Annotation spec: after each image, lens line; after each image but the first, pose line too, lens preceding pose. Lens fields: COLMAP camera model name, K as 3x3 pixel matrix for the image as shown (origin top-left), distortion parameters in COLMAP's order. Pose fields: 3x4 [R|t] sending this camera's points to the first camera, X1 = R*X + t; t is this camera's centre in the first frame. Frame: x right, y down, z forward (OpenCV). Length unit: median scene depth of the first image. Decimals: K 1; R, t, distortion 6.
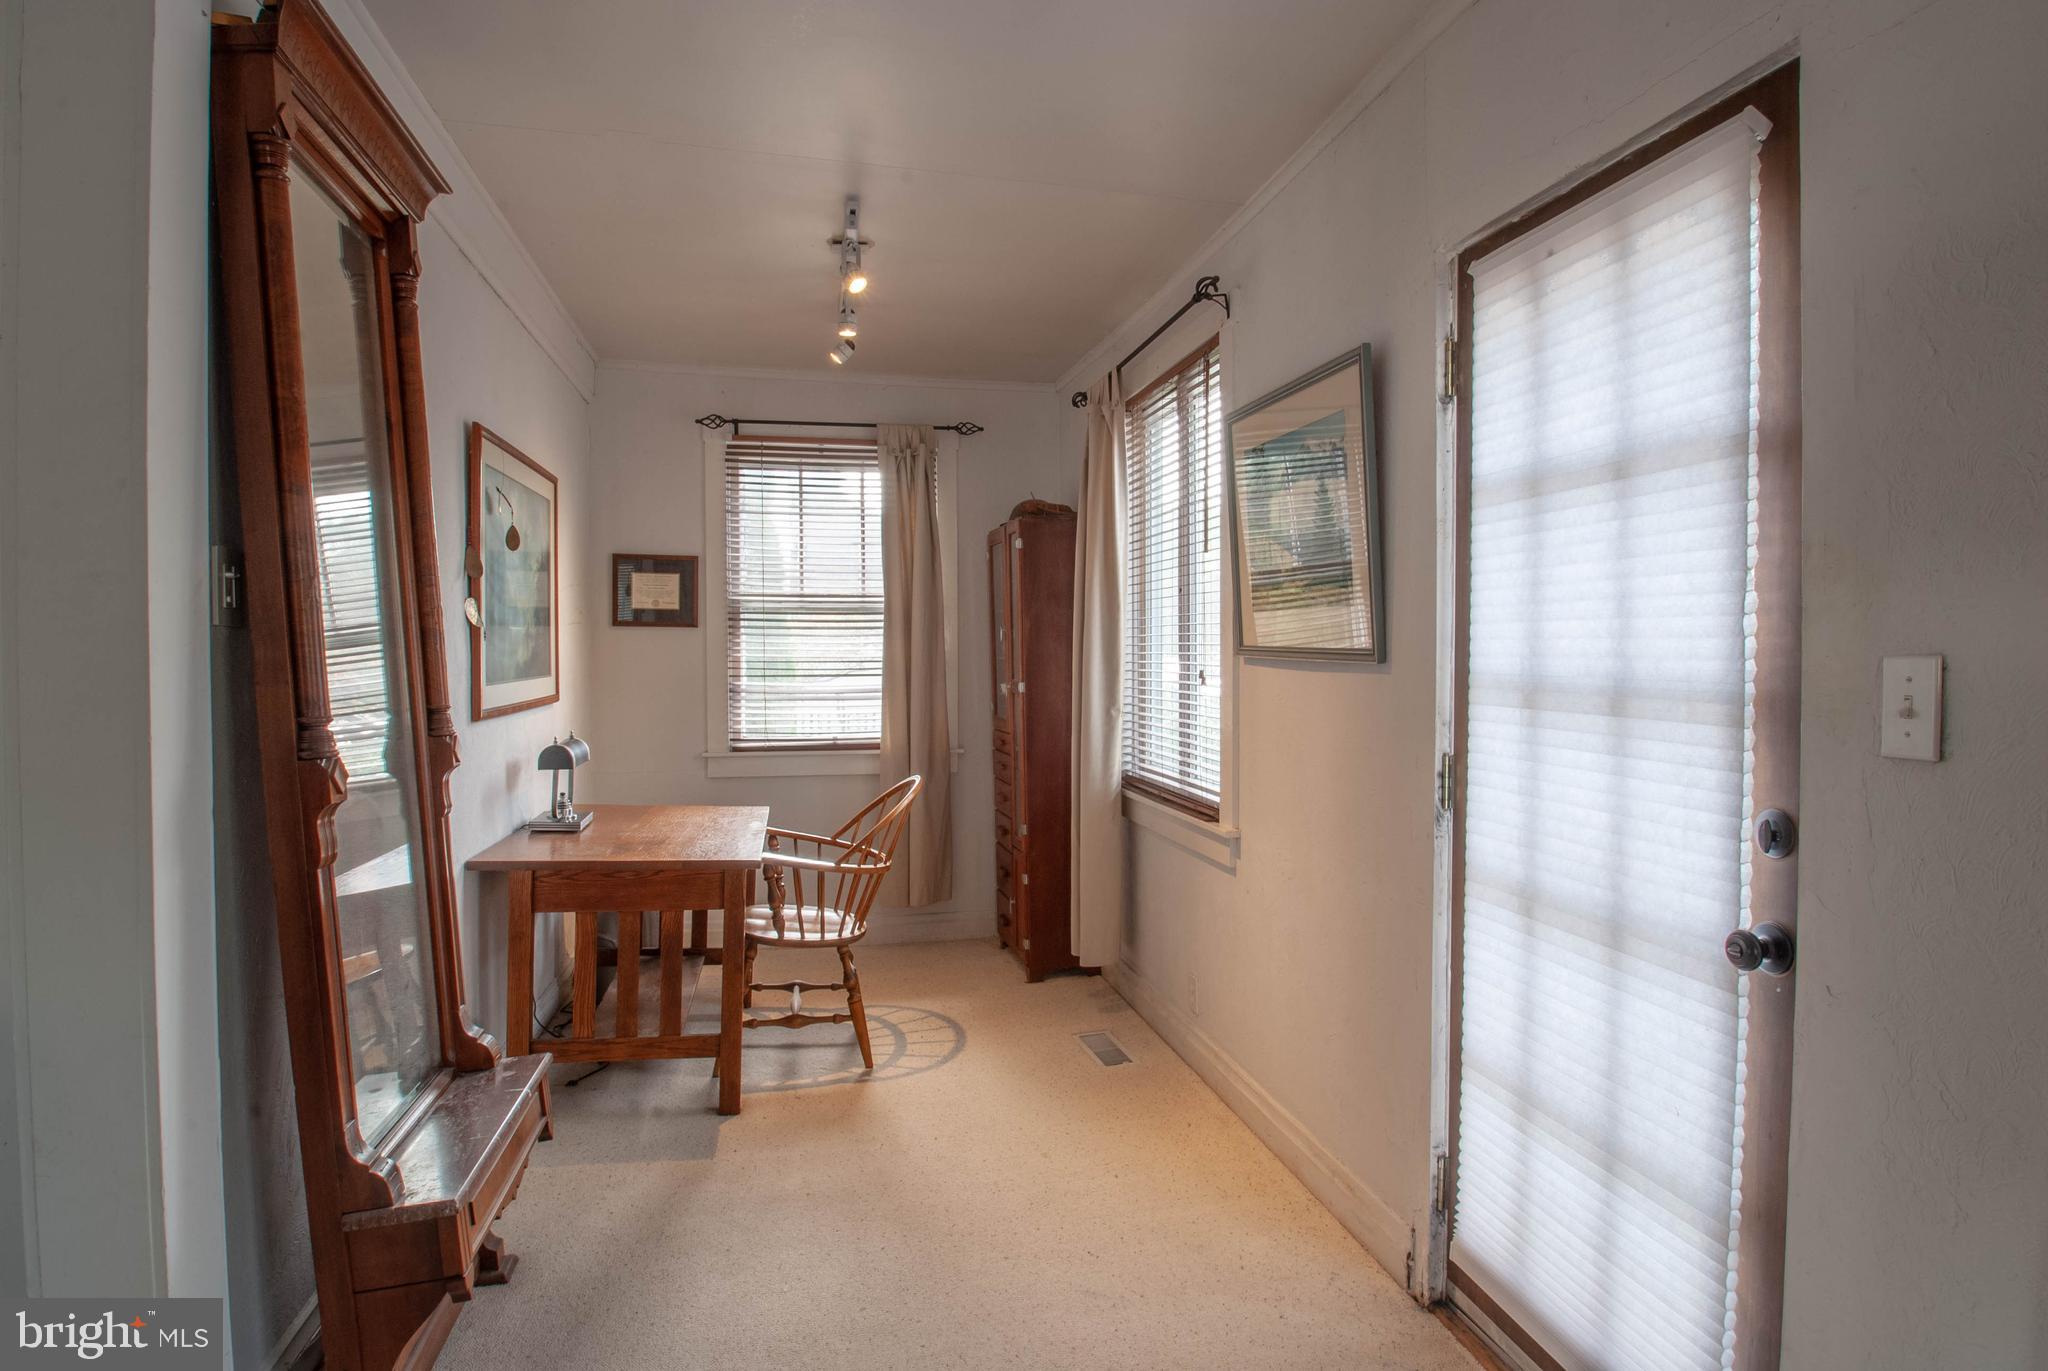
lens RADIAL K [[1136.5, 0, 1021.1], [0, 1136.5, 682.6], [0, 0, 1]] dist [0.003987, -0.000213]
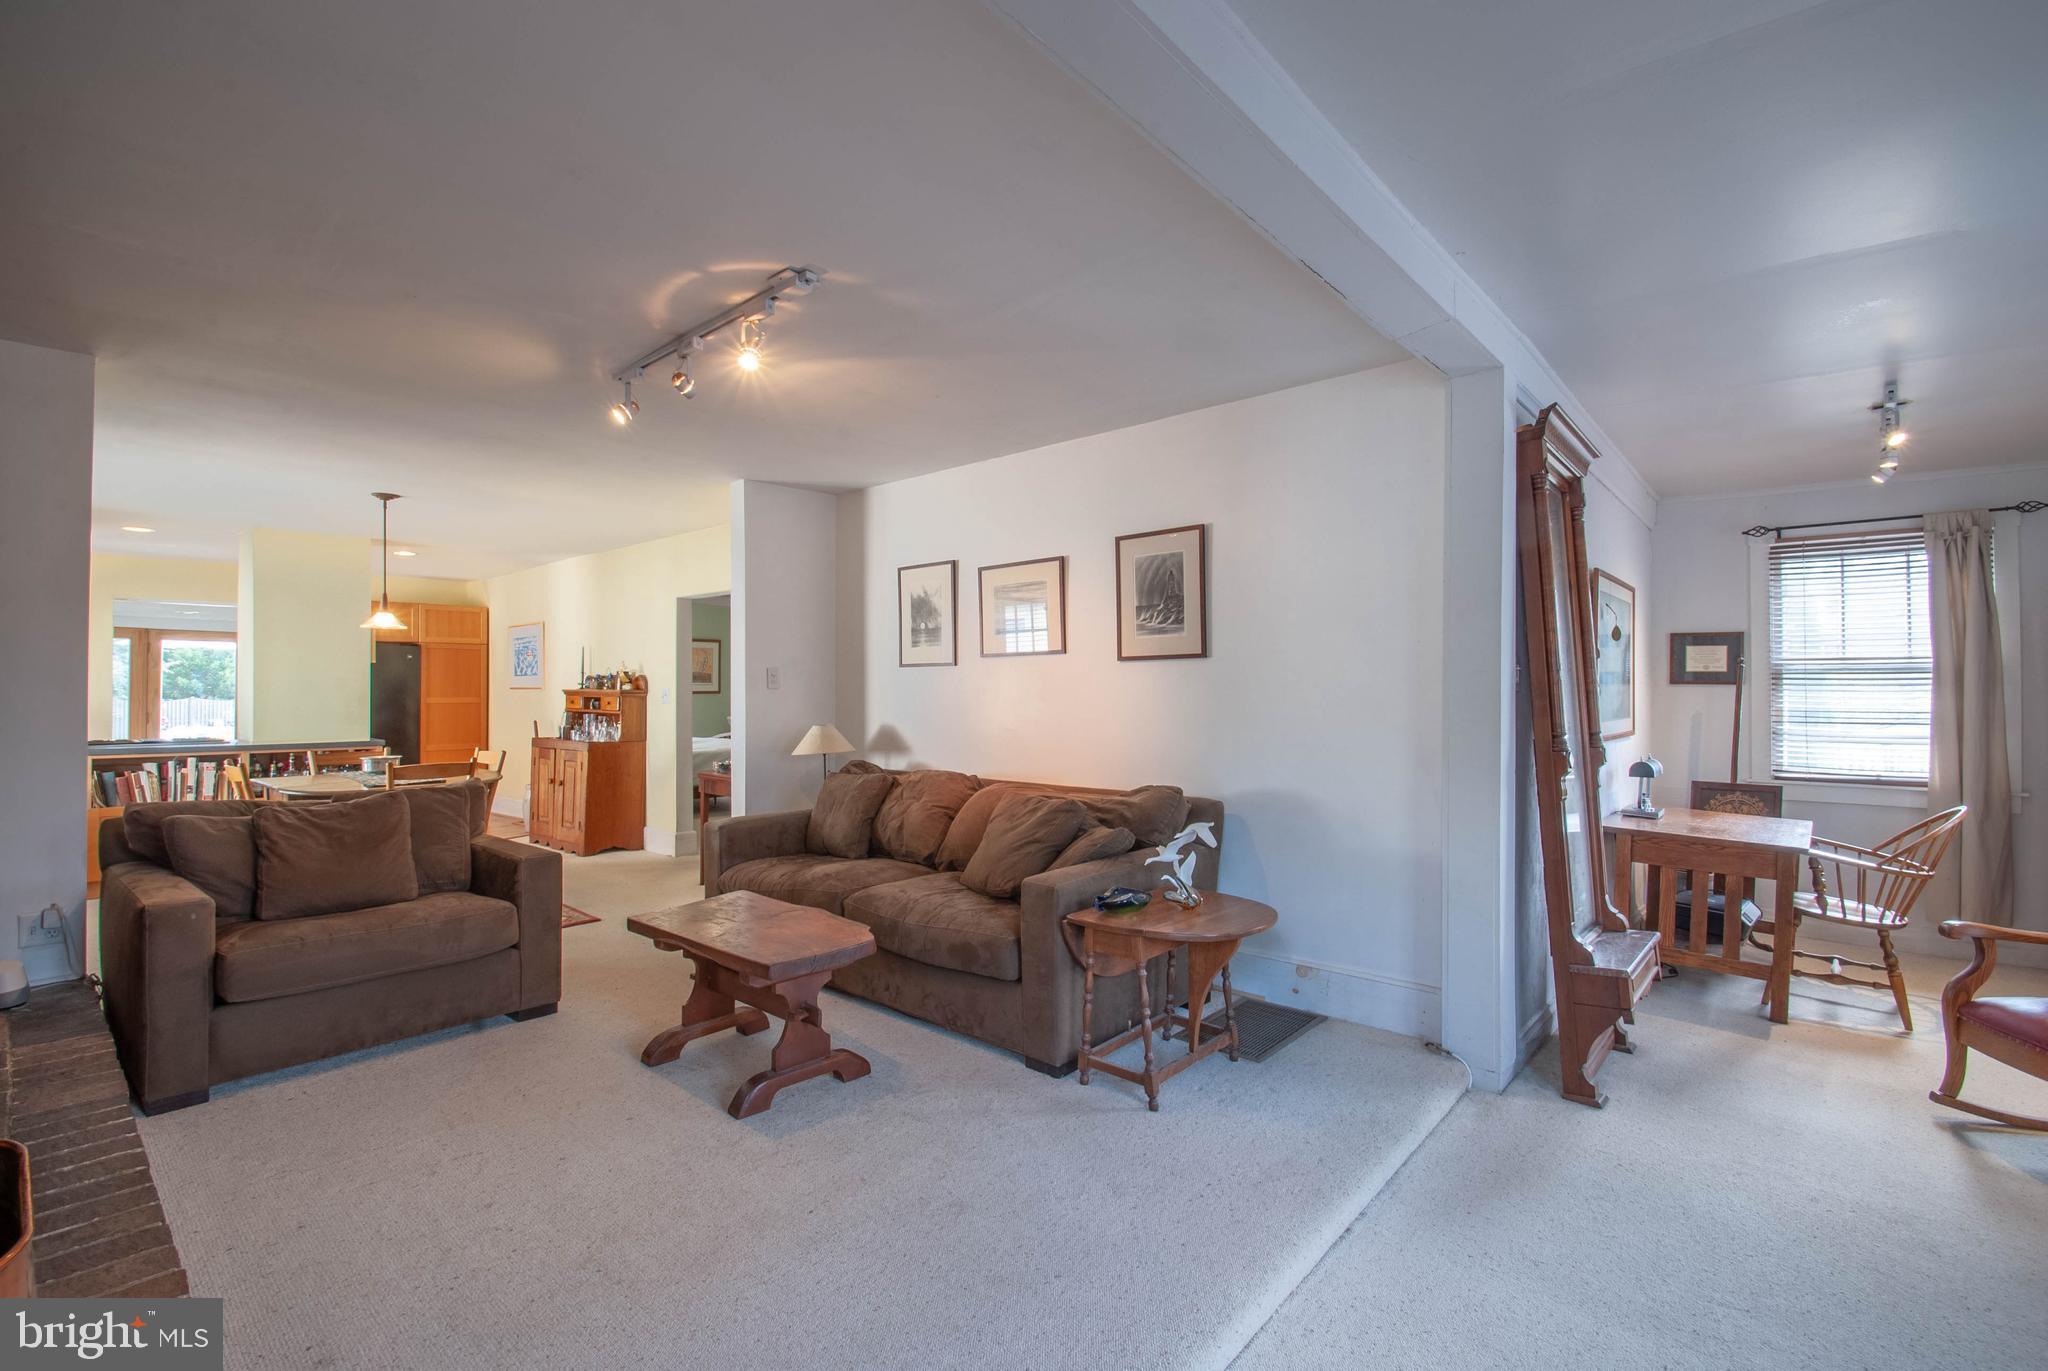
lens RADIAL K [[918.3, 0, 1012.7], [0, 918.3, 678.9], [0, 0, 1]] dist [-0.001340, -0.010070]
pose [[0.601567, -0.007179, -0.798790, 0.071180], [-0.030940, 0.999000, -0.032279, 0.007223], [0.798223, 0.044133, 0.600743, -0.407502]]
